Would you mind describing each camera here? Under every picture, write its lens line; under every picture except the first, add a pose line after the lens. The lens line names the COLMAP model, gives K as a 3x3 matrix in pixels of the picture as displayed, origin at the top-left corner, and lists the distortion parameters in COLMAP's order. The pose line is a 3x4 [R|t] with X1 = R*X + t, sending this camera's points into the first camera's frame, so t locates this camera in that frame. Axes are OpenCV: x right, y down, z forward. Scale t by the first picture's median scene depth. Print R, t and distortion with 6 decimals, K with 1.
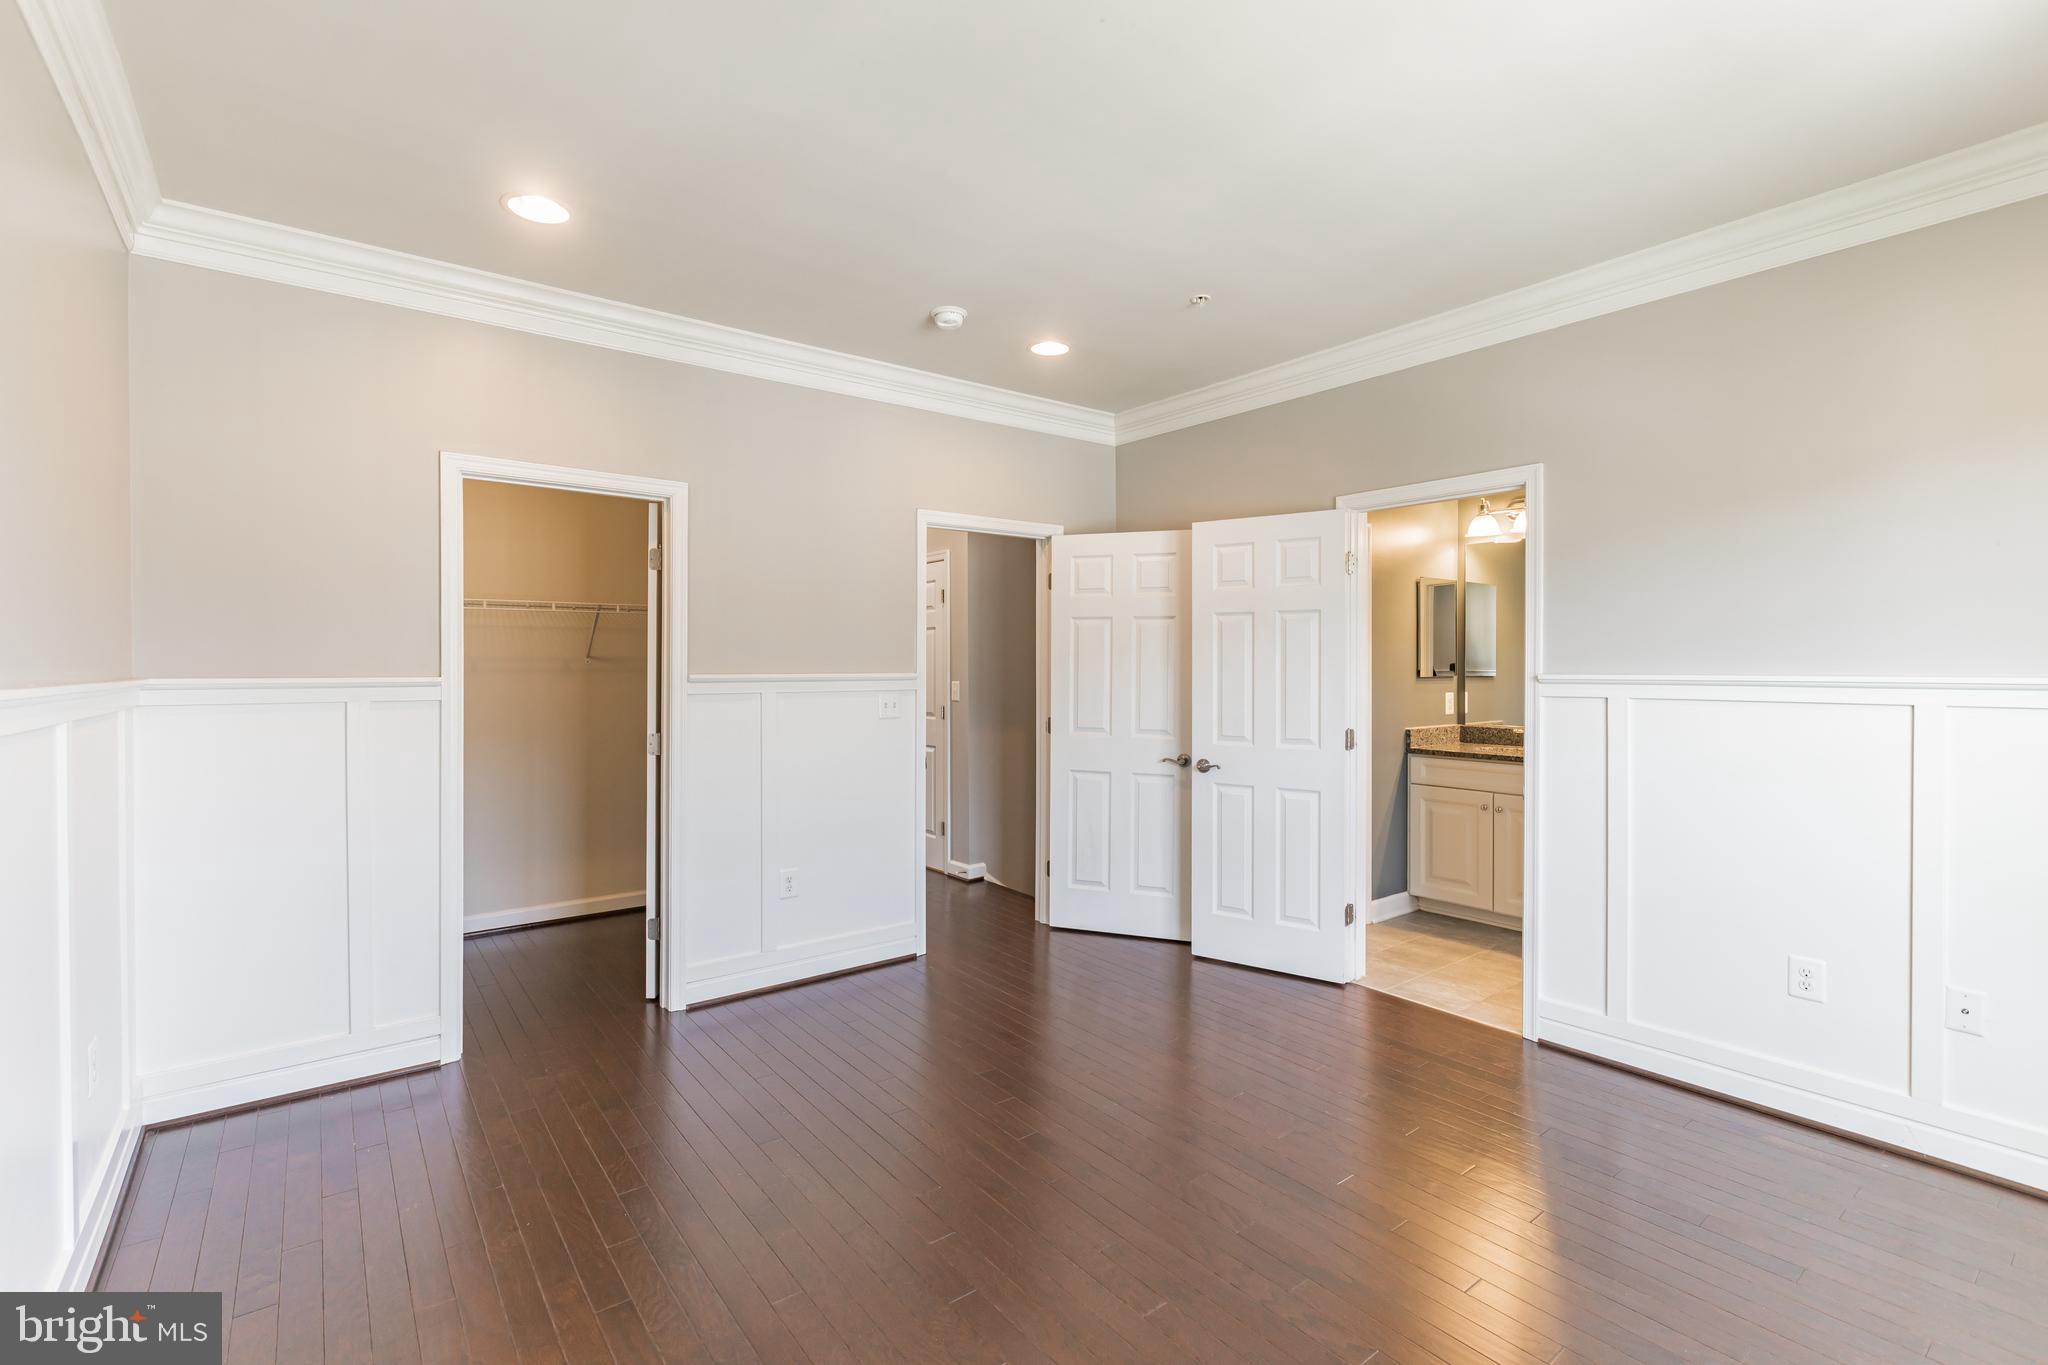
lens RADIAL K [[939.4, 0, 1023.0], [0, 939.4, 674.5], [0, 0, 1]] dist [-0.001539, 0.000035]
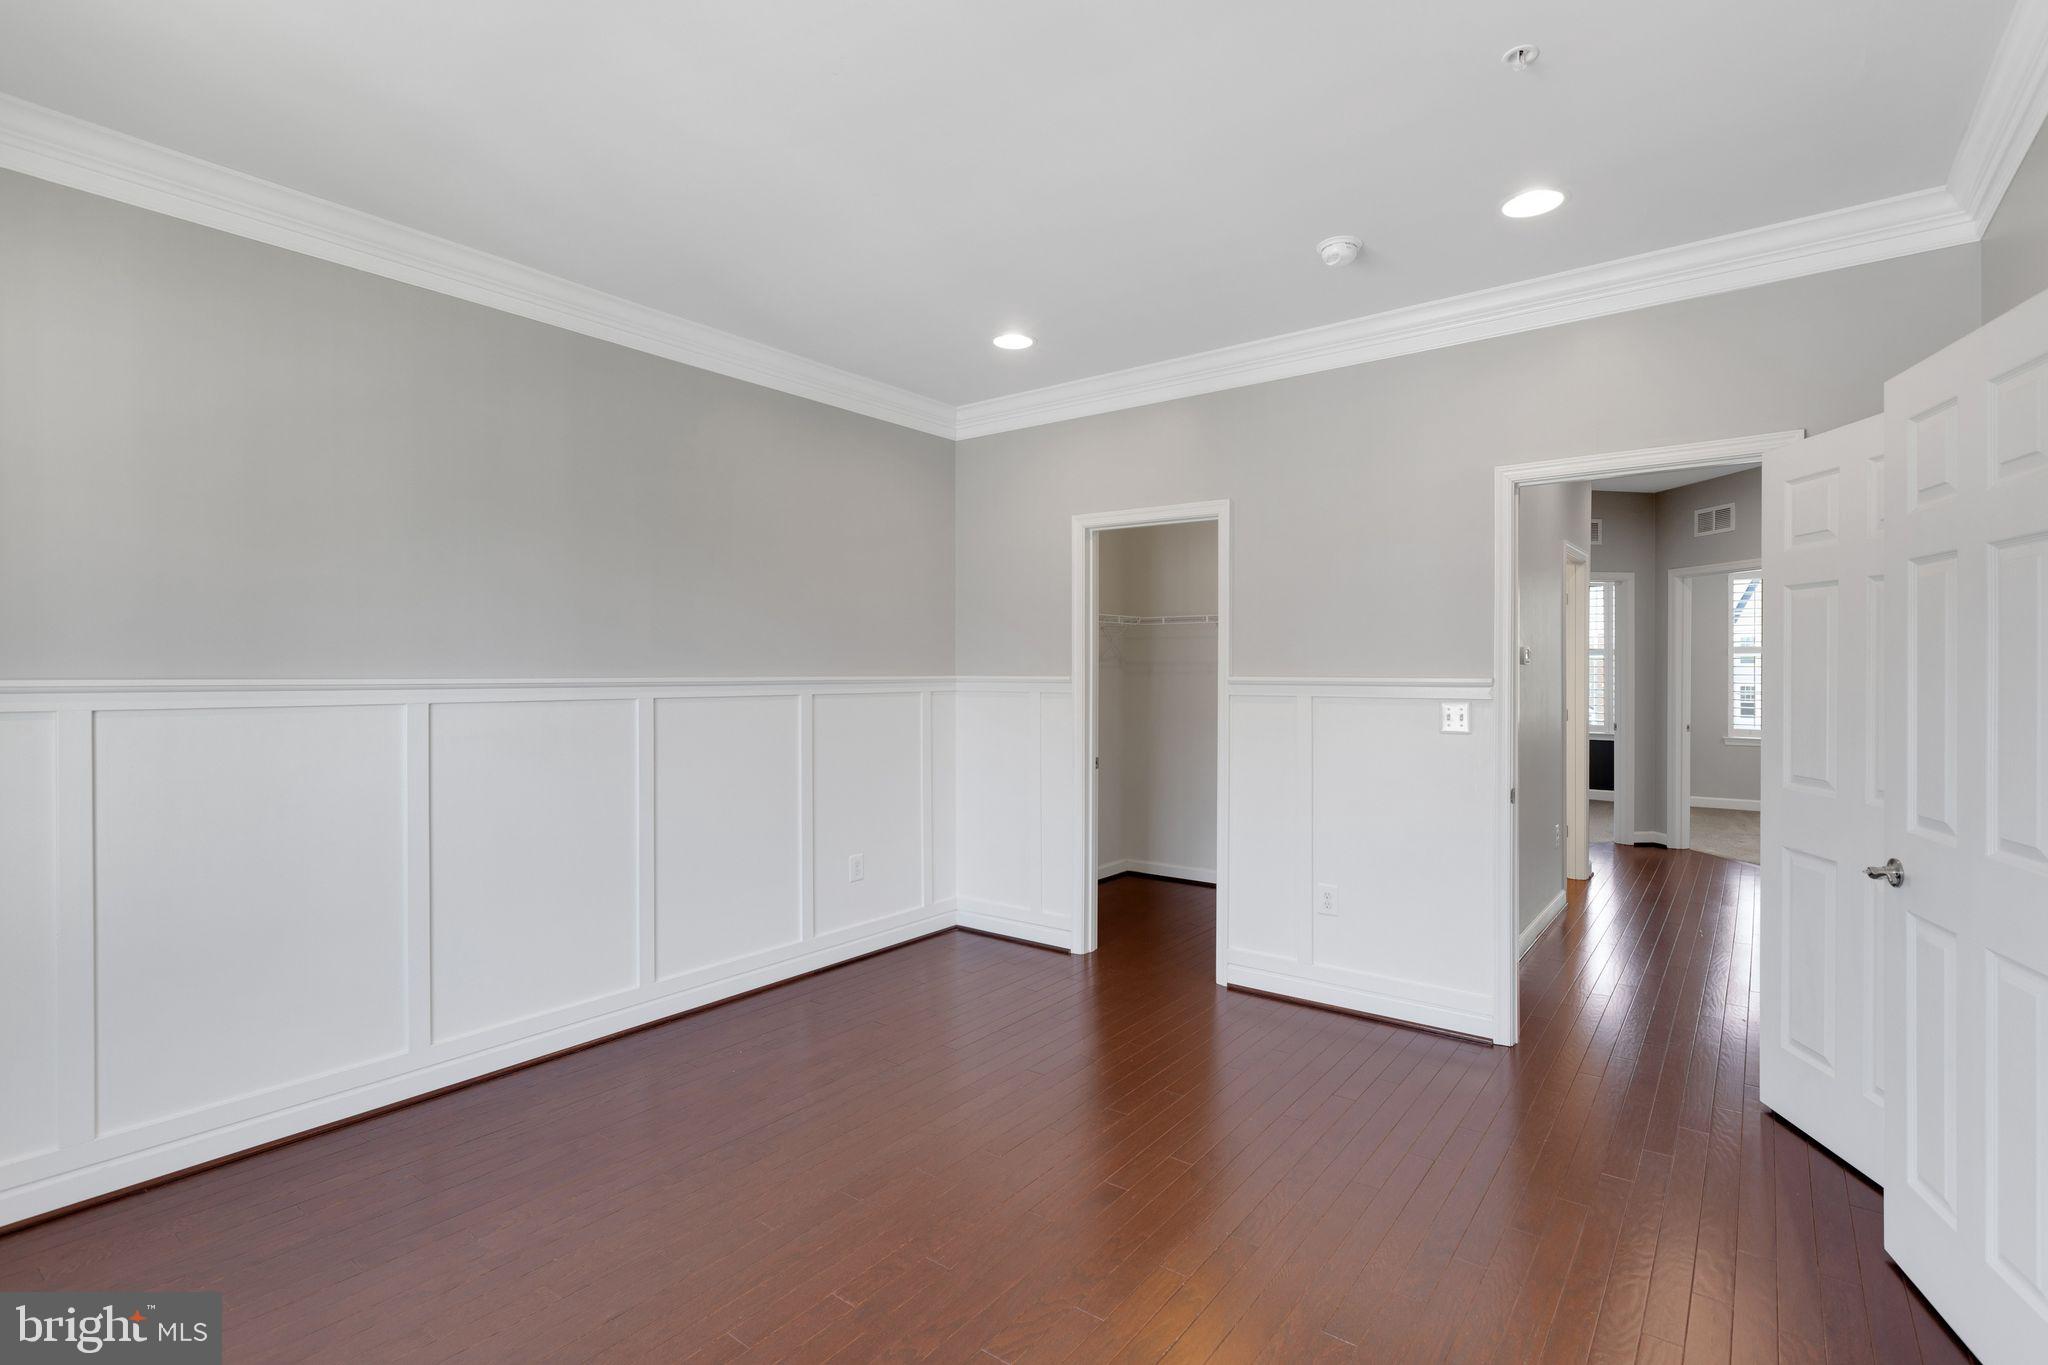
lens RADIAL K [[939.4, 0, 1023.0], [0, 939.4, 674.5], [0, 0, 1]] dist [-0.001539, 0.000035]
pose [[0.252070, 0.007630, -0.967679, 0.622241], [-0.009158, 0.999943, 0.005499, -0.006699], [0.967666, 0.007476, 0.252126, 0.494364]]
